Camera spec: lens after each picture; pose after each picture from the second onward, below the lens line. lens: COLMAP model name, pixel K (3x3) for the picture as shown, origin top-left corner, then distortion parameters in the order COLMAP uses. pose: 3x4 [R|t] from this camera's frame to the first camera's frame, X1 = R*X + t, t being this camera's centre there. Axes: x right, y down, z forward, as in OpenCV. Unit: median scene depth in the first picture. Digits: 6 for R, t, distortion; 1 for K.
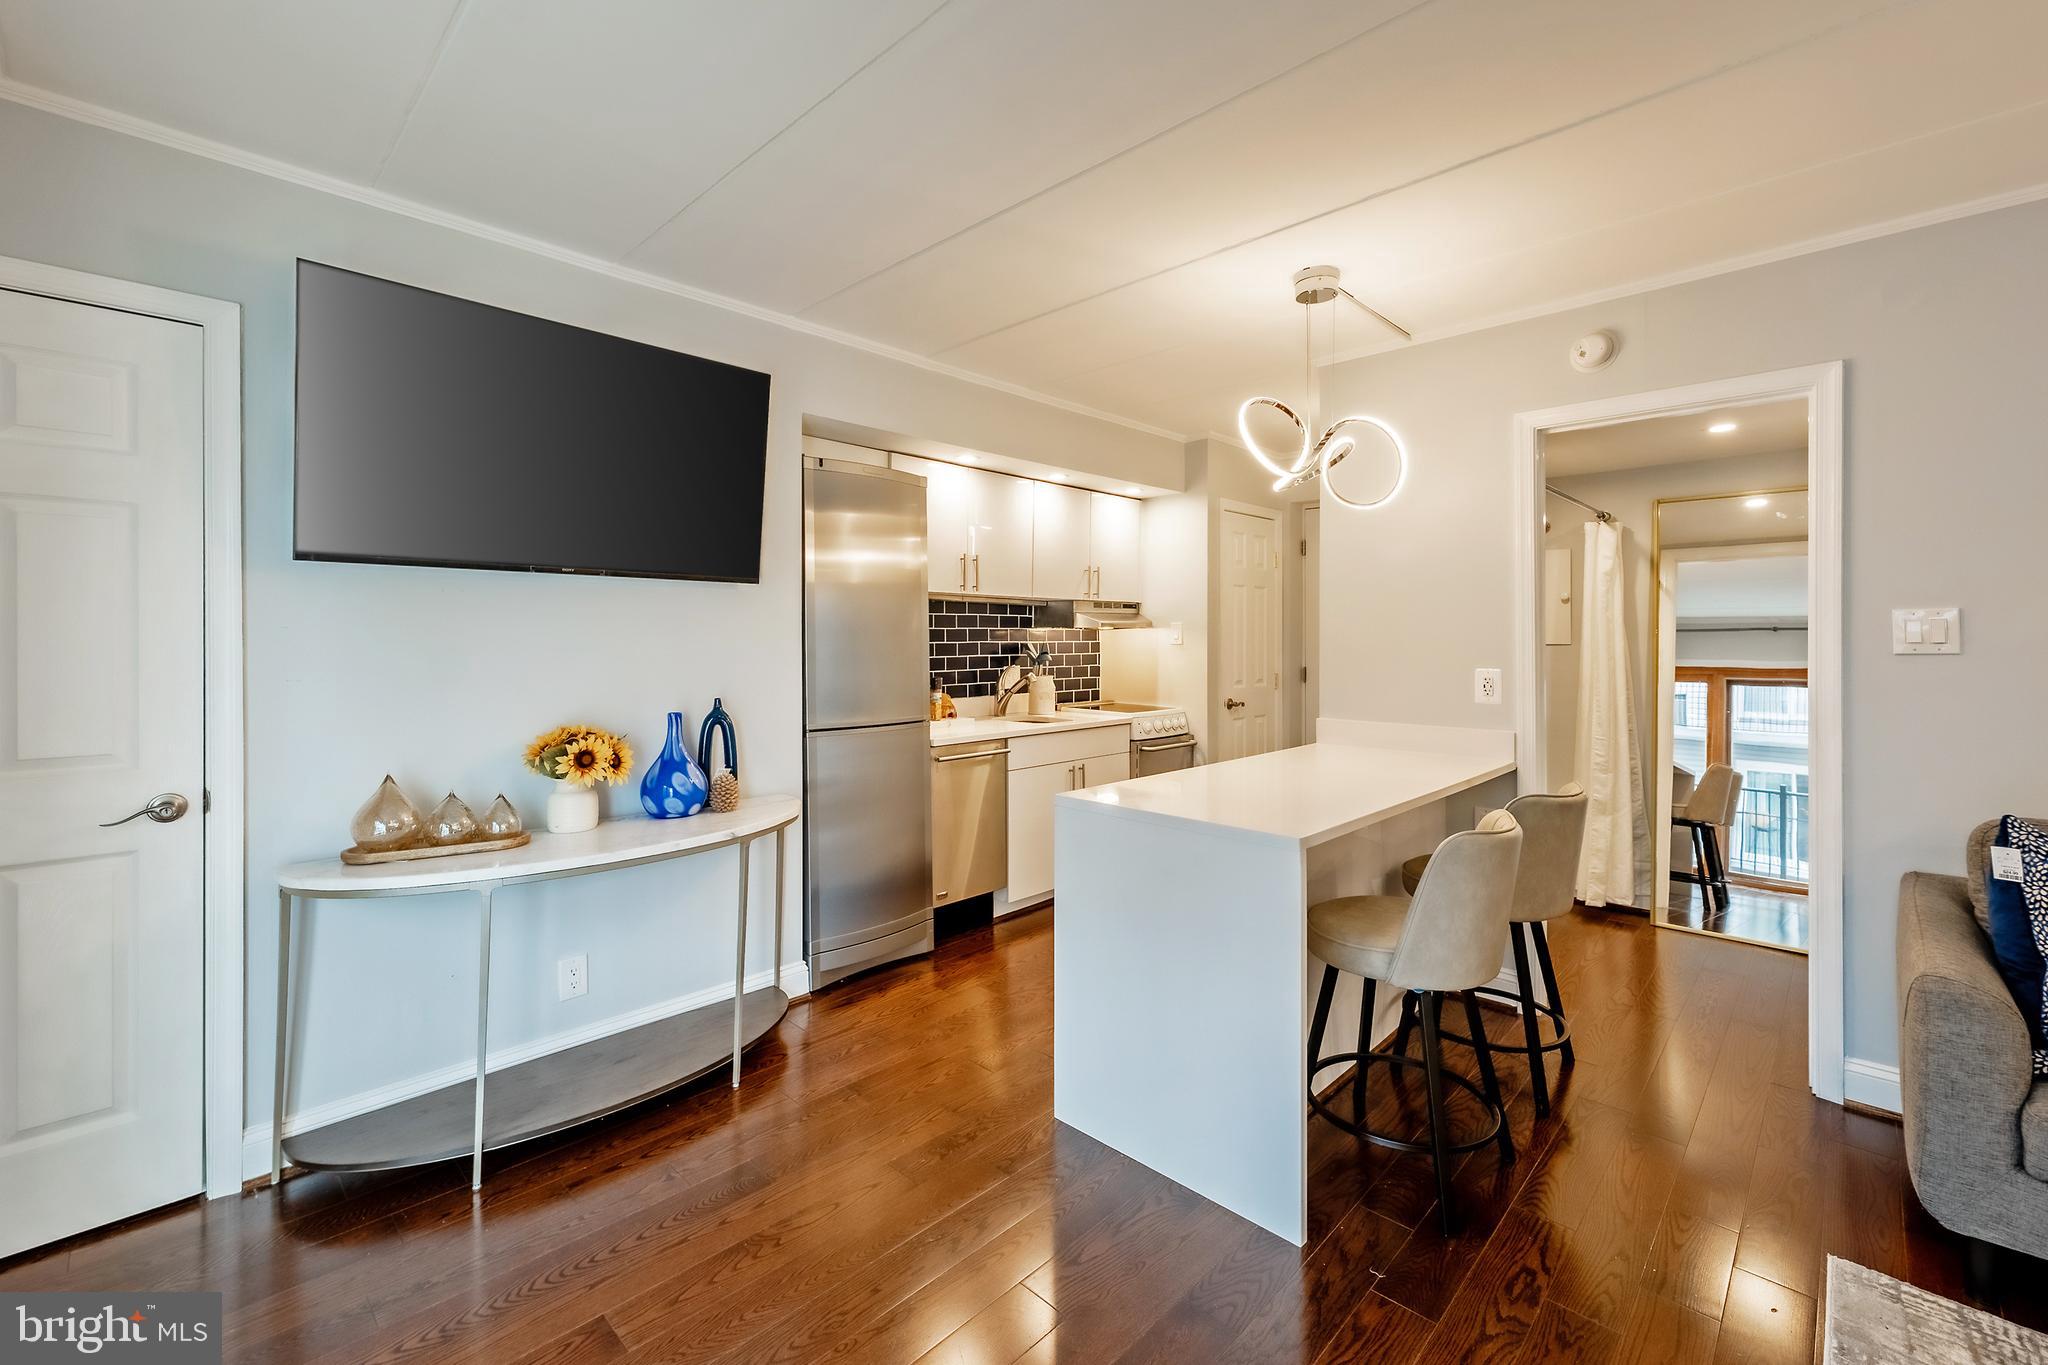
lens RADIAL K [[868.8, 0, 1042.0], [0, 868.8, 639.9], [0, 0, 1]] dist [-0.000247, -0.000183]
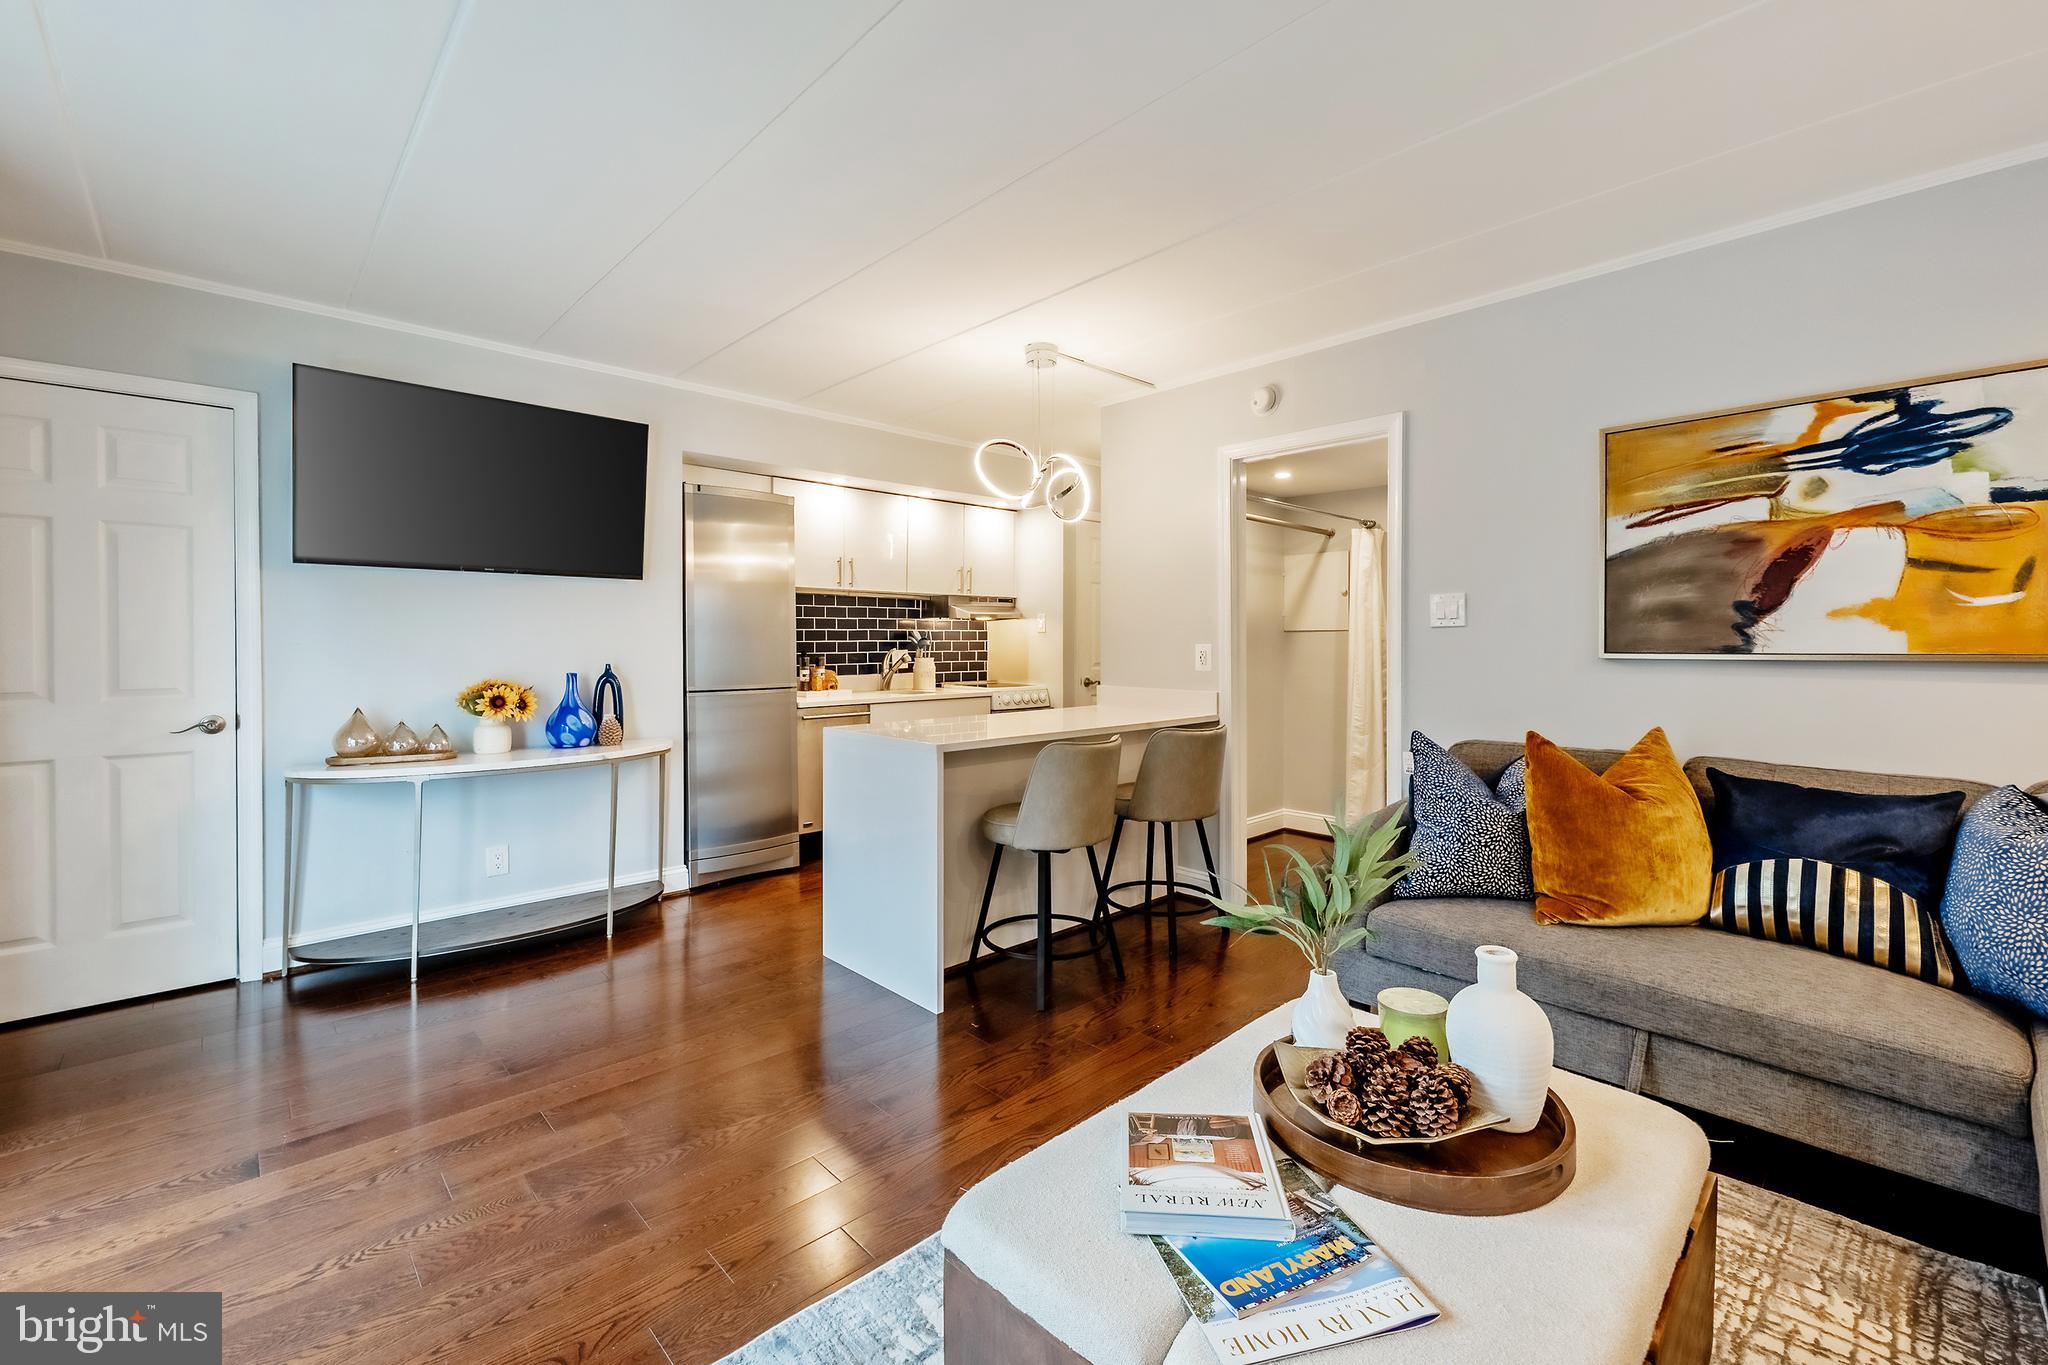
lens RADIAL K [[863.9, 0, 1049.4], [0, 863.9, 649.1], [0, 0, 1]] dist [-0.001709, -0.000231]
pose [[0.999392, -0.000069, -0.034877, 0.245631], [0.000328, 0.999972, 0.007421, 0.023024], [0.034876, -0.007428, 0.999364, -0.220626]]
